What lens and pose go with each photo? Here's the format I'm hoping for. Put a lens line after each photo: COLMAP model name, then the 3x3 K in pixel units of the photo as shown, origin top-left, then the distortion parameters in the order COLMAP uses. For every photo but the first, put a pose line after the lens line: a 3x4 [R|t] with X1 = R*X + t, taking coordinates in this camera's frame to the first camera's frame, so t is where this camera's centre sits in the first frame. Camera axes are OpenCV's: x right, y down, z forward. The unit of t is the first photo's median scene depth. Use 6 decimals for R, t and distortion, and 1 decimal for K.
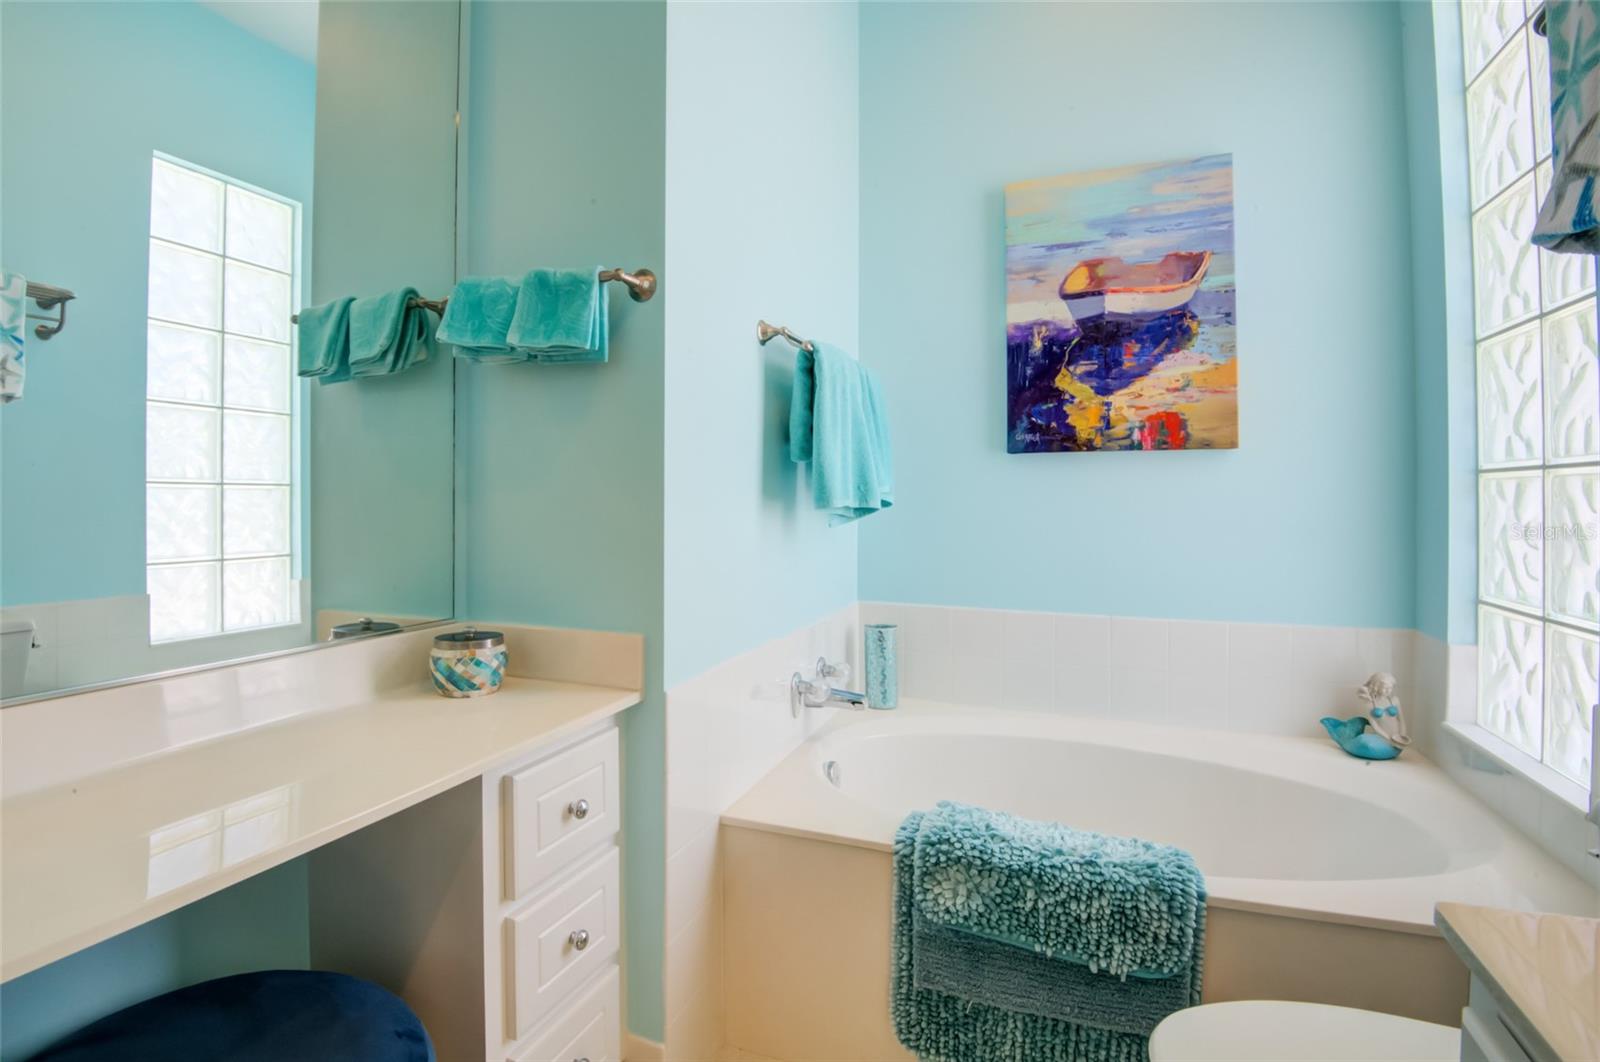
lens RADIAL K [[778.5, 0, 750.9], [0, 778.5, 495.3], [0, 0, 1]] dist [-0.010102, -0.025219]
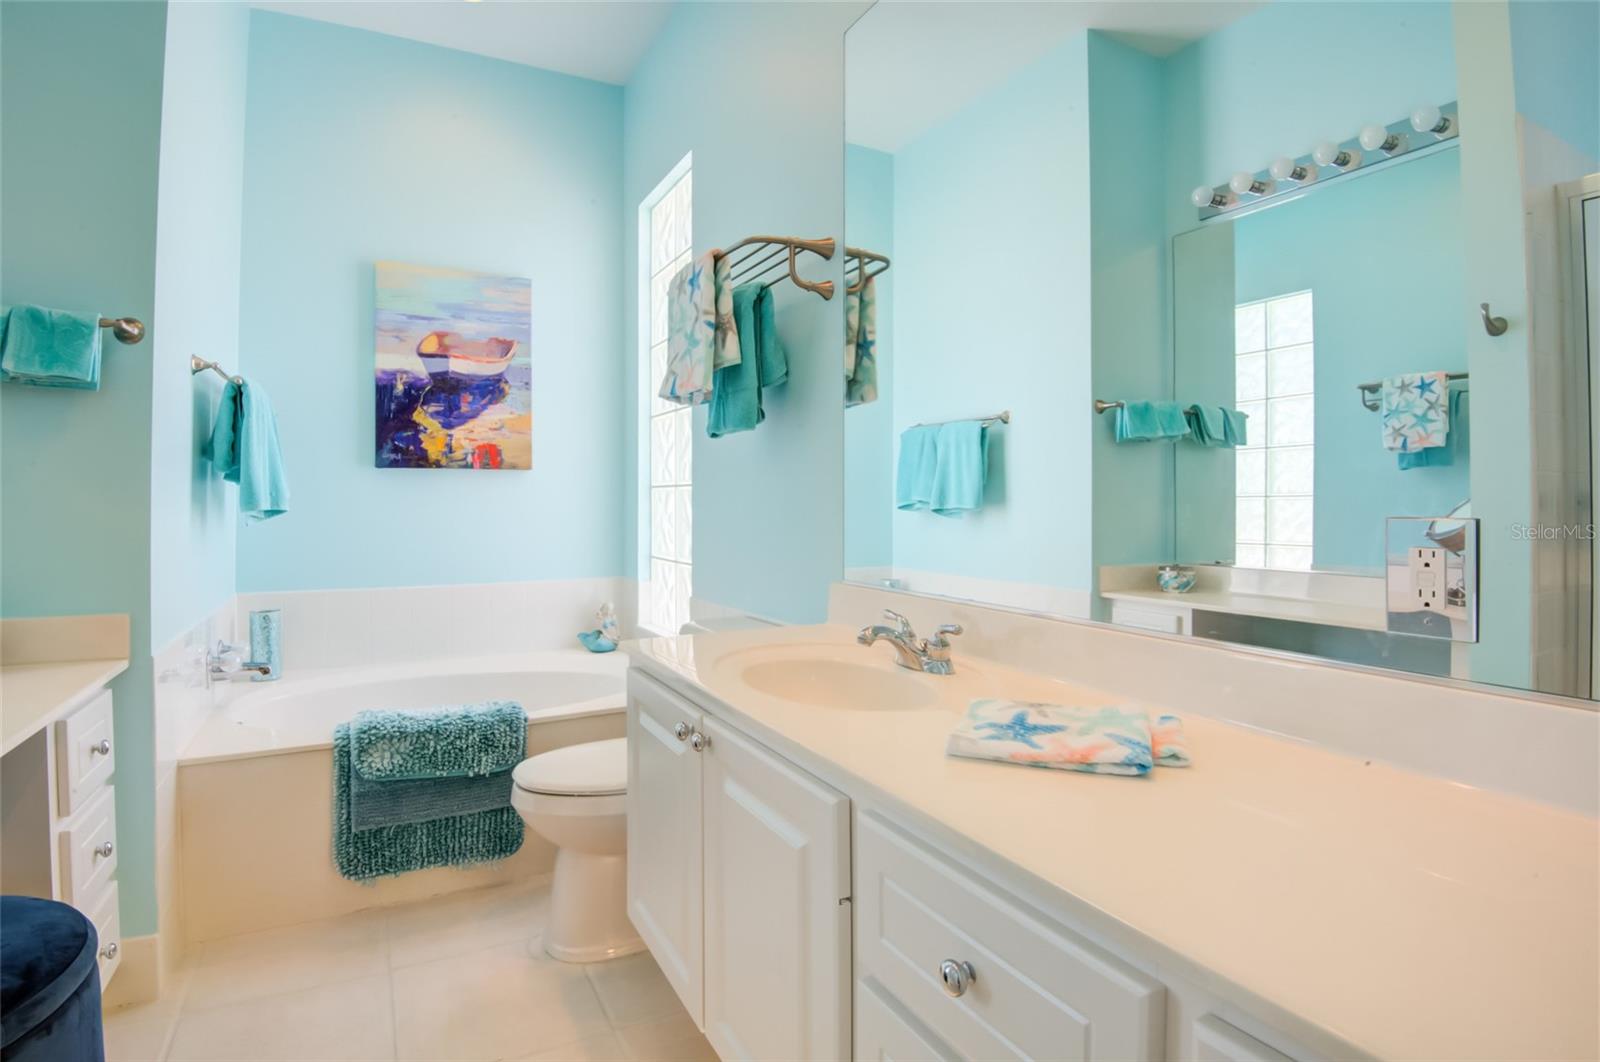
lens RADIAL K [[778.5, 0, 750.9], [0, 778.5, 495.3], [0, 0, 1]] dist [-0.010102, -0.025219]
pose [[0.649664, 0.004830, 0.760206, -0.310937], [-0.001598, 0.999986, -0.004987, -0.002554], [-0.760219, 0.002025, 0.649663, -0.403070]]
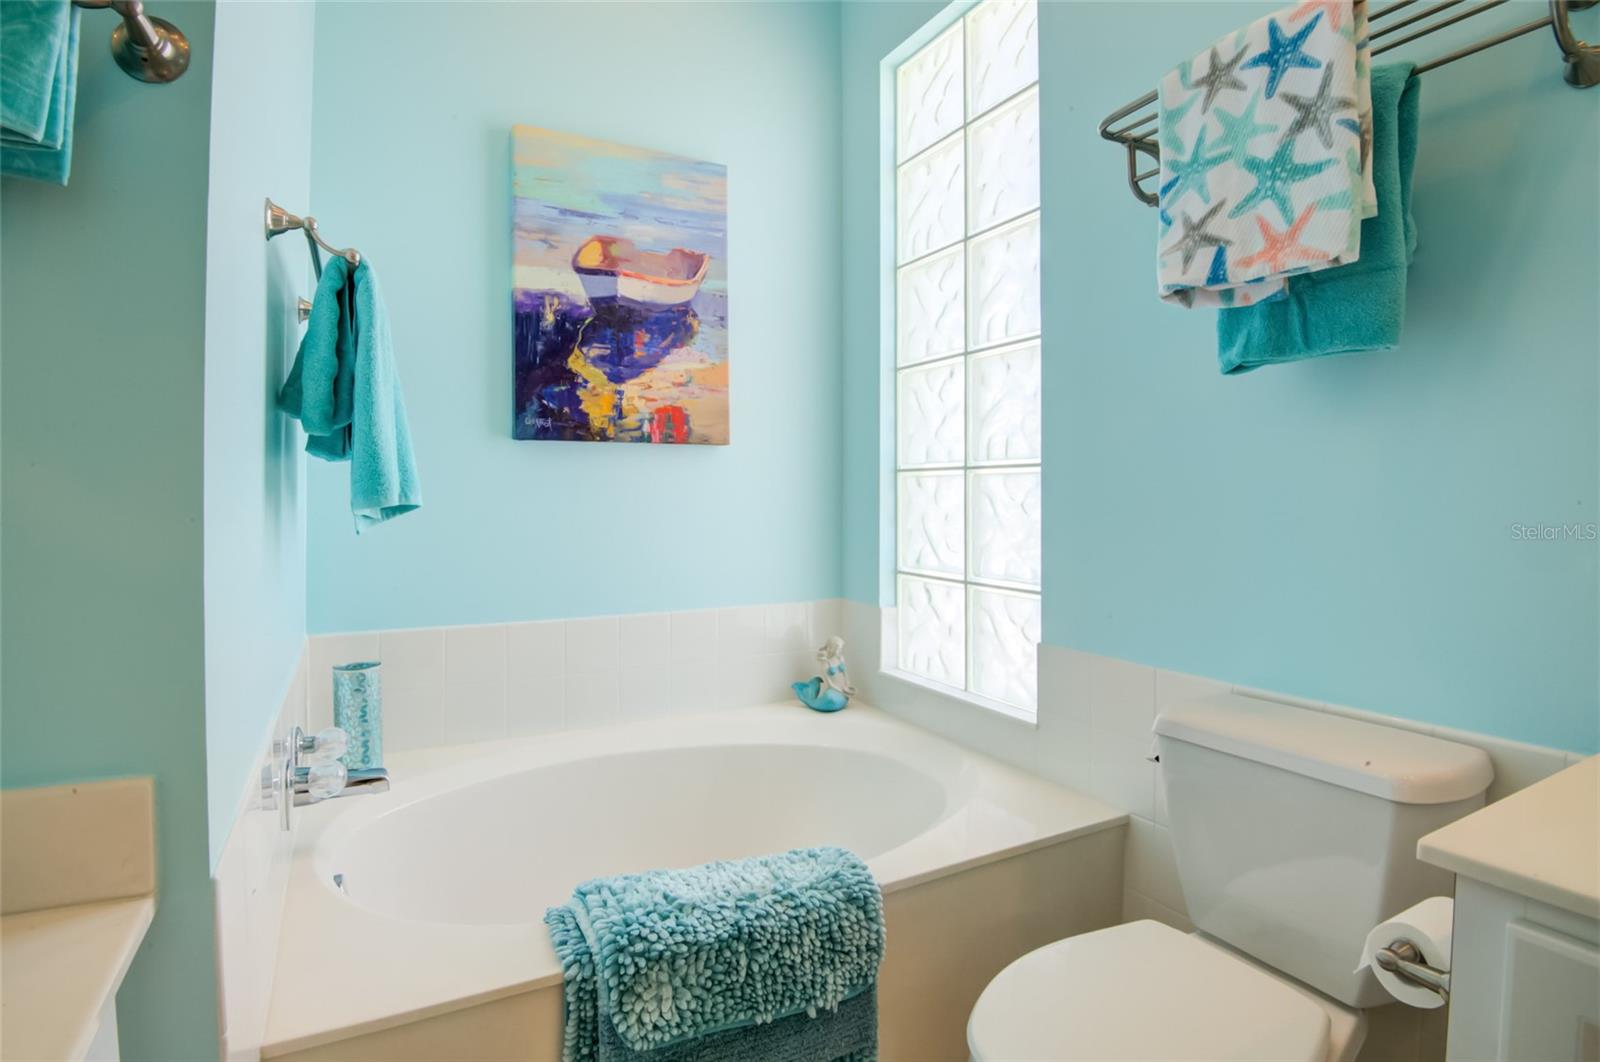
lens RADIAL K [[778.5, 0, 750.9], [0, 778.5, 495.3], [0, 0, 1]] dist [-0.010102, -0.025219]
pose [[0.651079, -0.003672, 0.759001, -0.187134], [-0.001727, 0.999979, 0.006320, 0.001918], [-0.759008, -0.005426, 0.651059, 0.307167]]
